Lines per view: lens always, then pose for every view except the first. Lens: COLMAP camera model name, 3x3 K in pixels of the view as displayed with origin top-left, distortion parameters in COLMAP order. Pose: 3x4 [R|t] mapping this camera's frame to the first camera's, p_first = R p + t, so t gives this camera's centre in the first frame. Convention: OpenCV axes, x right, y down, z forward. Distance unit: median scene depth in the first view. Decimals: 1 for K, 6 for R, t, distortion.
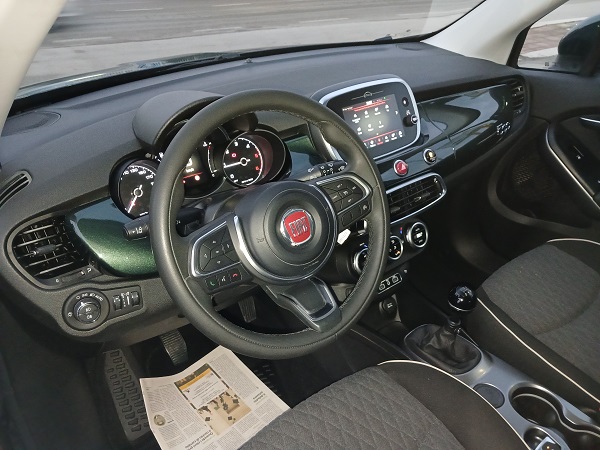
lens RADIAL K [[470.6, 0, 300.0], [0, 470.6, 225.0], [0, 0, 1]] dist [-0.041082, 0.060072]
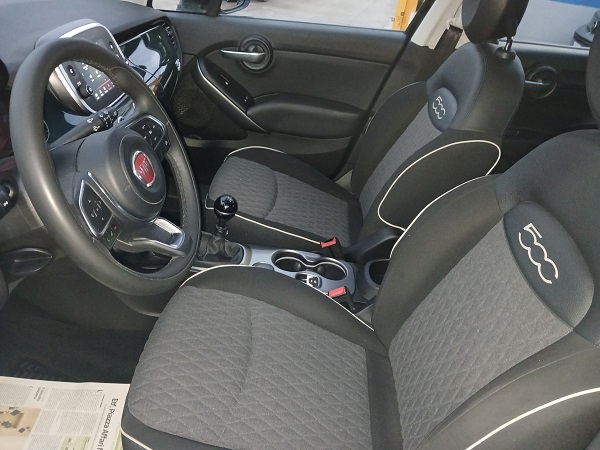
lens RADIAL K [[470.6, 0, 300.0], [0, 470.6, 225.0], [0, 0, 1]] dist [-0.041082, 0.060072]
pose [[0.635058, -0.323348, 0.701532, -0.320186], [0.243419, 0.945673, 0.215522, -0.009889], [-0.733109, 0.033897, 0.679266, 0.018043]]
